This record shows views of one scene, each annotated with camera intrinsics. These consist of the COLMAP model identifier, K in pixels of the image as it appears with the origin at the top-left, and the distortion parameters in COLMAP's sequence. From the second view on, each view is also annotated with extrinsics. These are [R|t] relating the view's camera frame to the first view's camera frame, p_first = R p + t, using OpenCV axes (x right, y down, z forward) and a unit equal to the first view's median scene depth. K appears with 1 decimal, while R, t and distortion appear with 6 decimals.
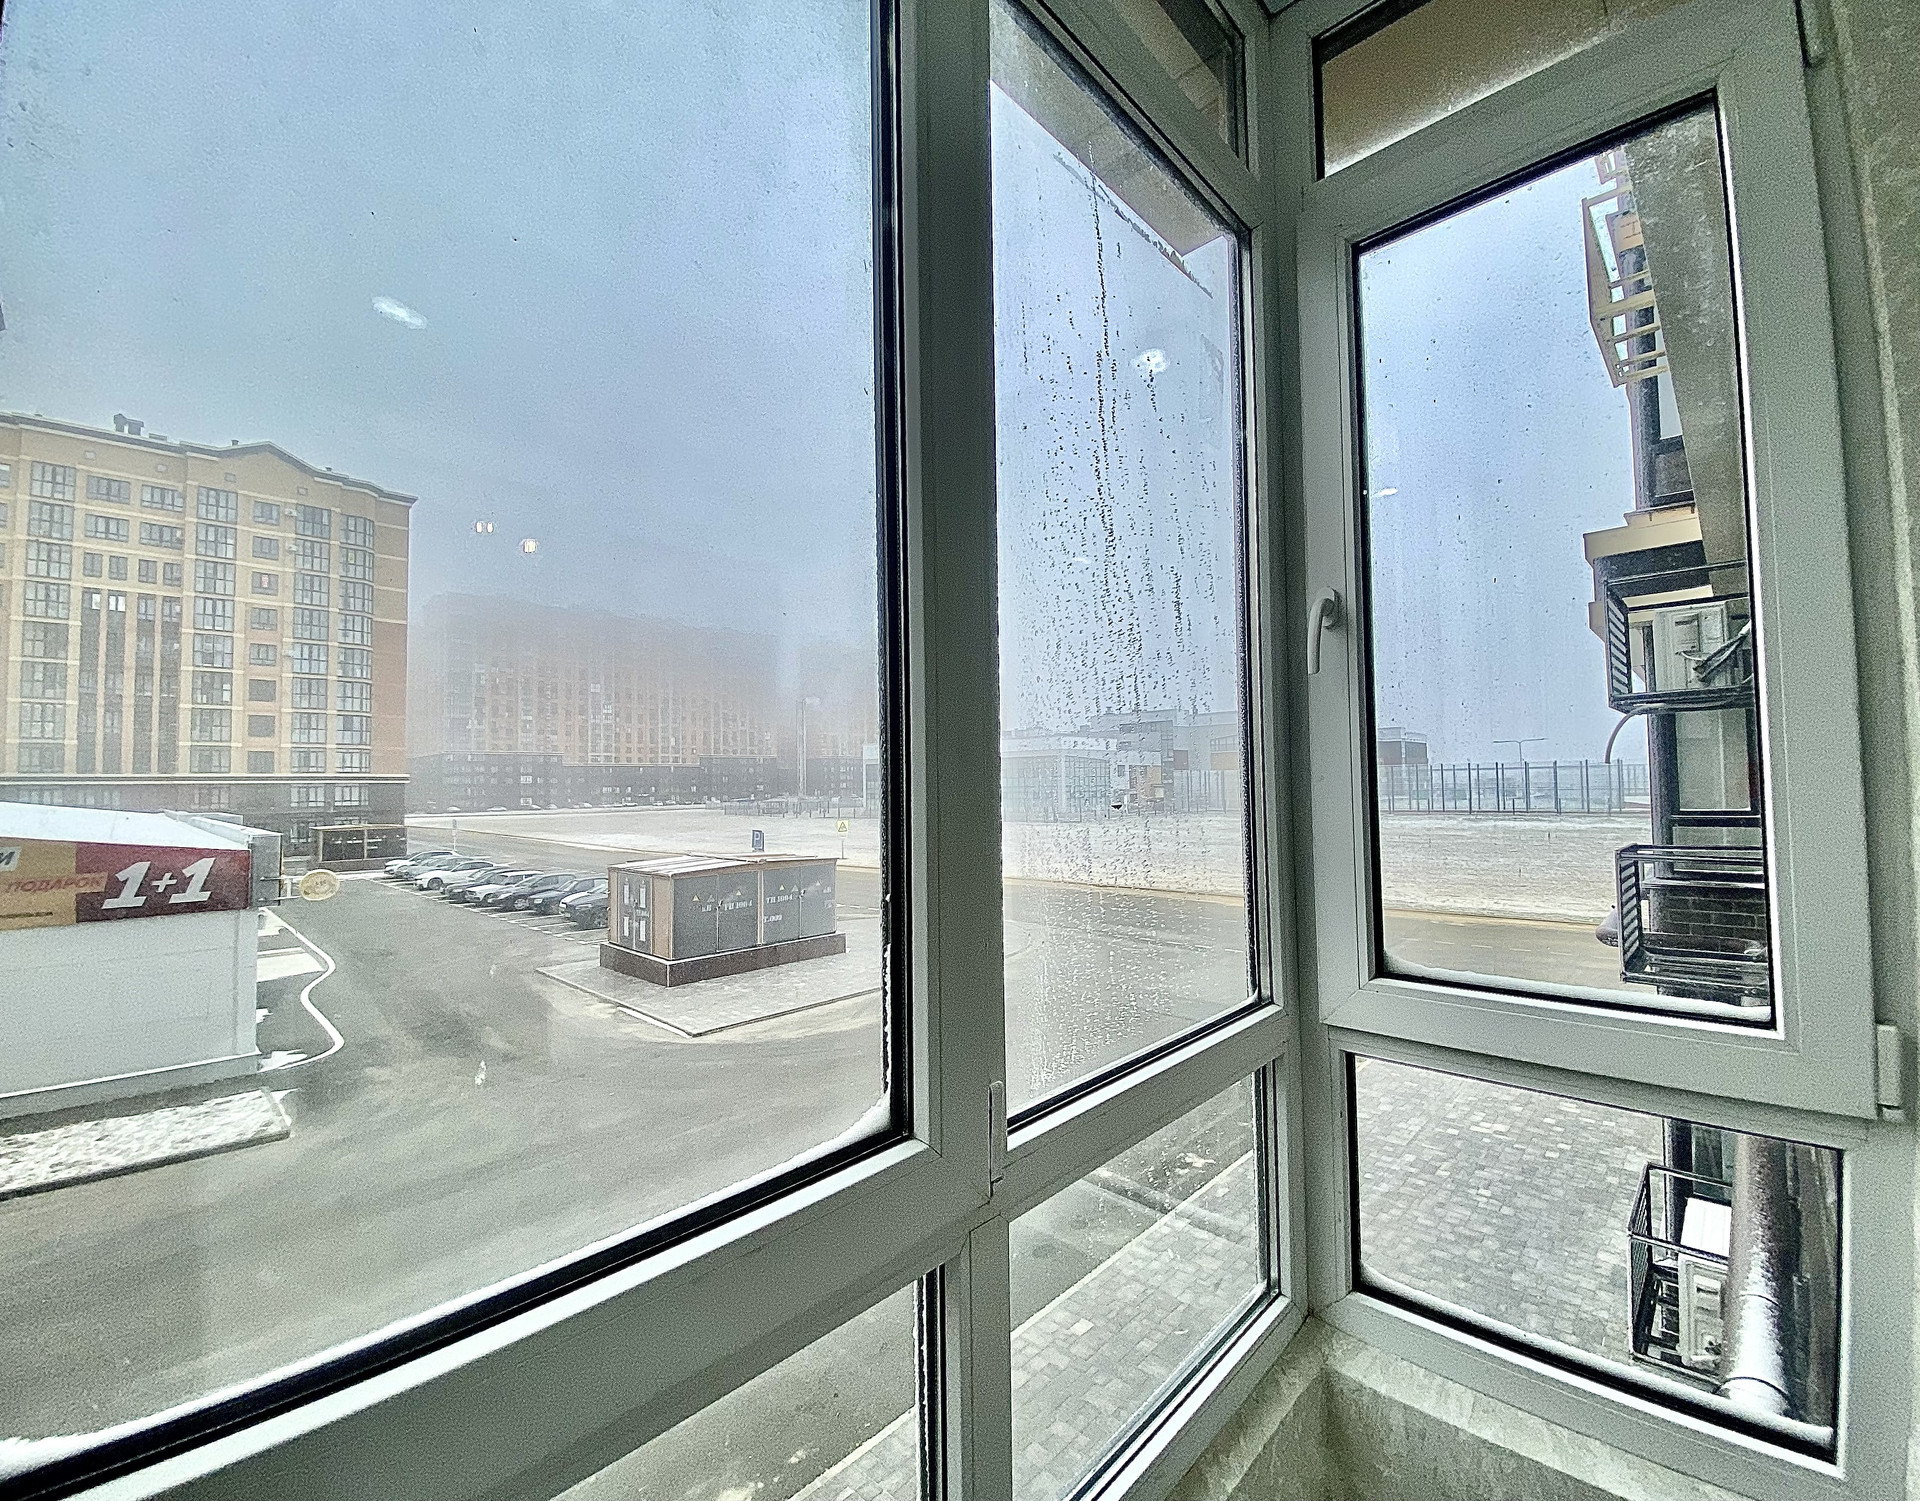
lens RADIAL K [[798.3, 0, 999.2], [0, 798.3, 754.7], [0, 0, 1]] dist [0.028899, -0.030627]
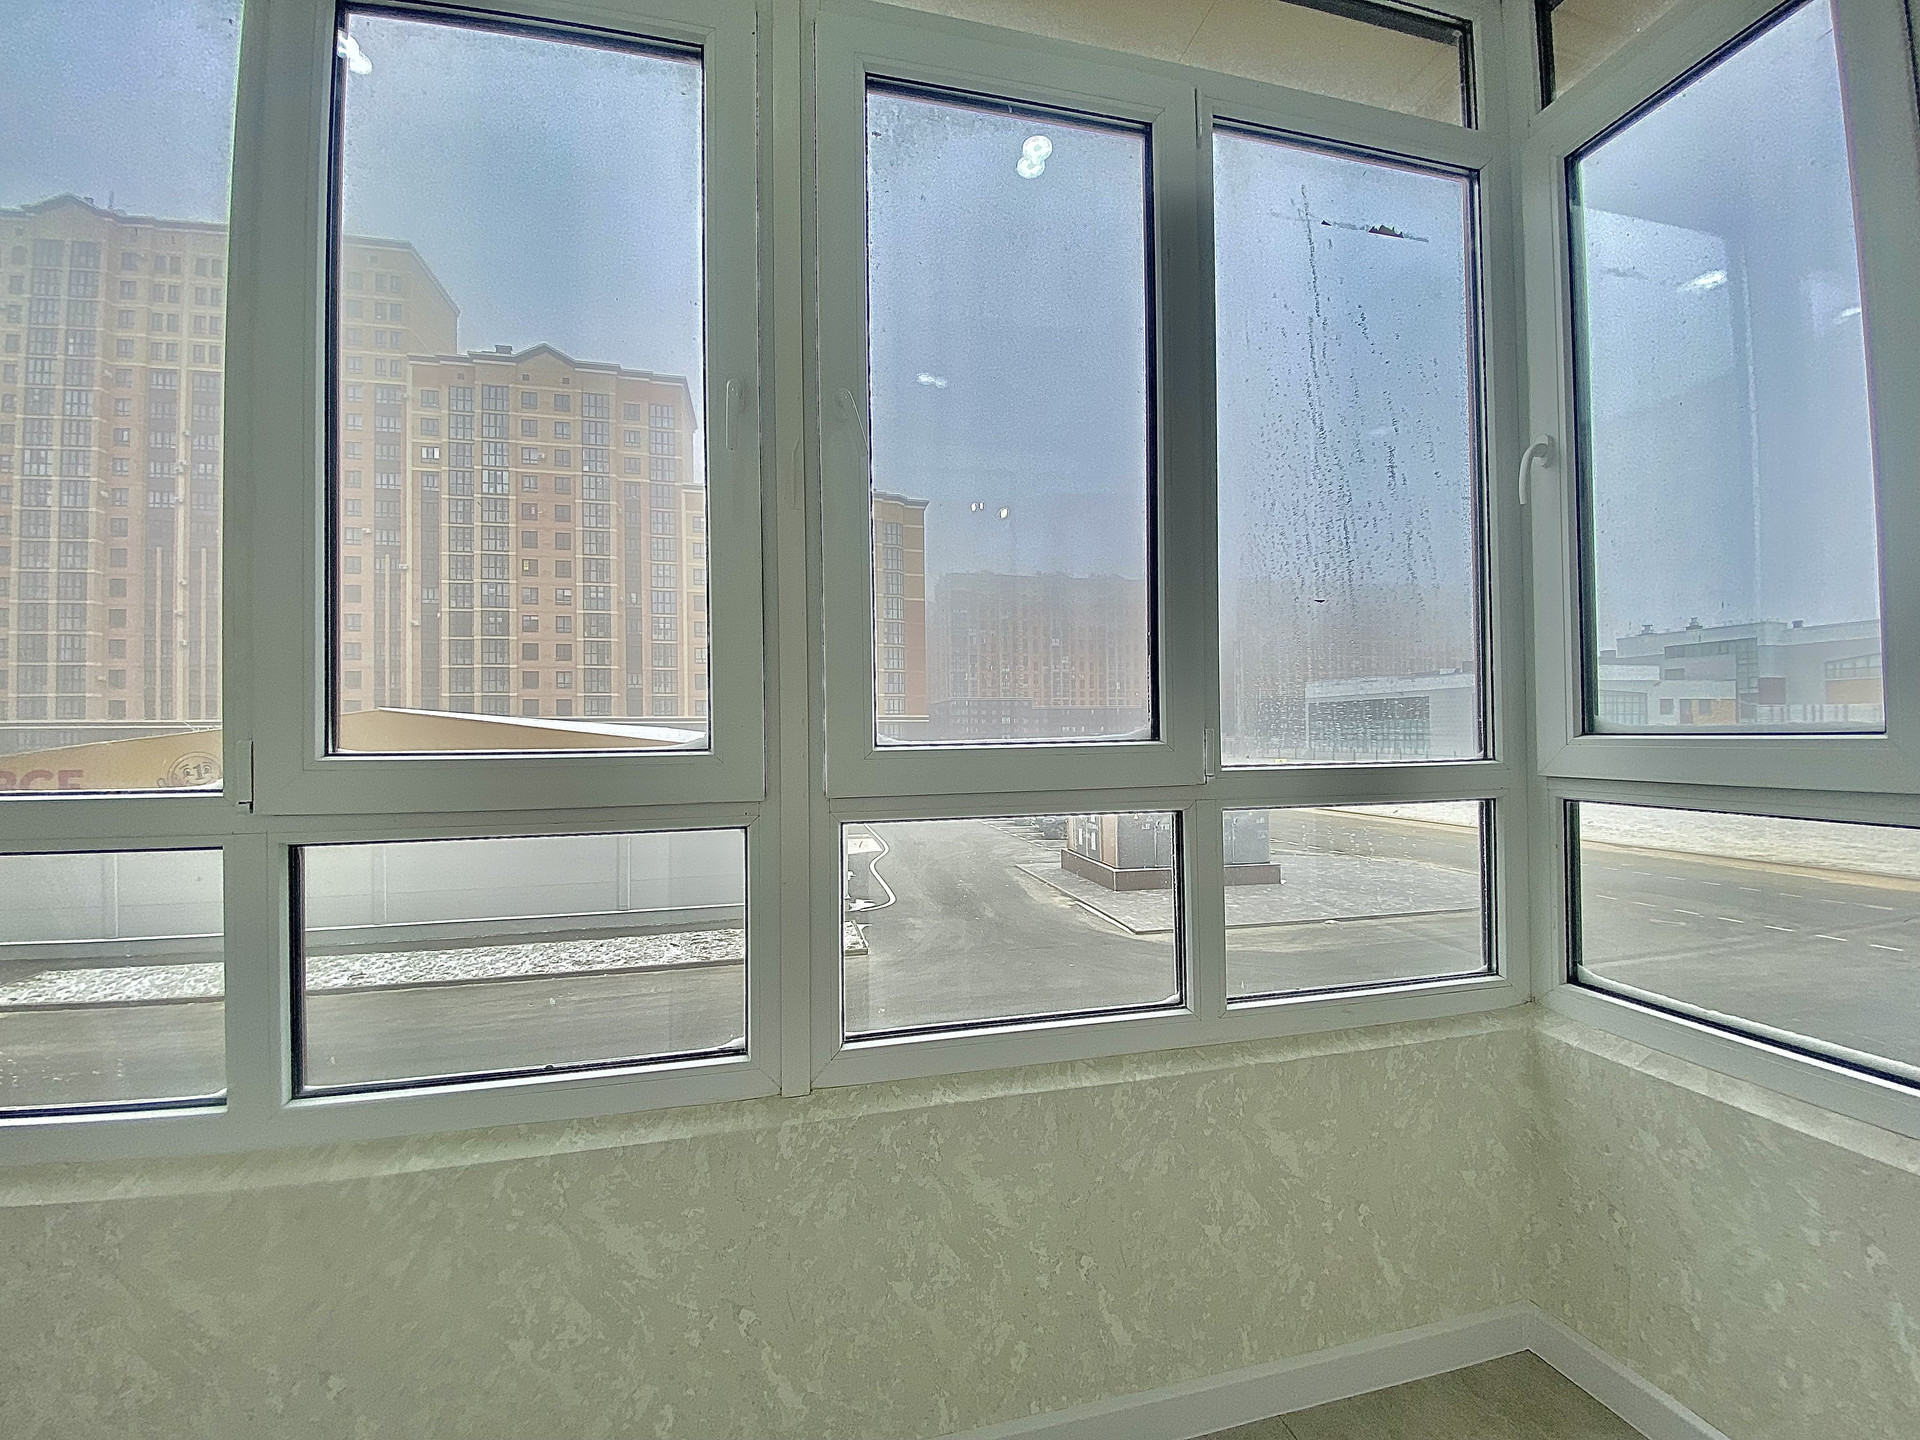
lens RADIAL K [[771.8, 0, 955.4], [0, 771.8, 721.1], [0, 0, 1]] dist [0.027977, -0.027297]
pose [[0.826821, -0.003263, -0.562456, 0.314050], [0.019655, 0.999540, 0.023095, 0.192532], [0.562122, -0.030151, 0.826505, -0.532797]]
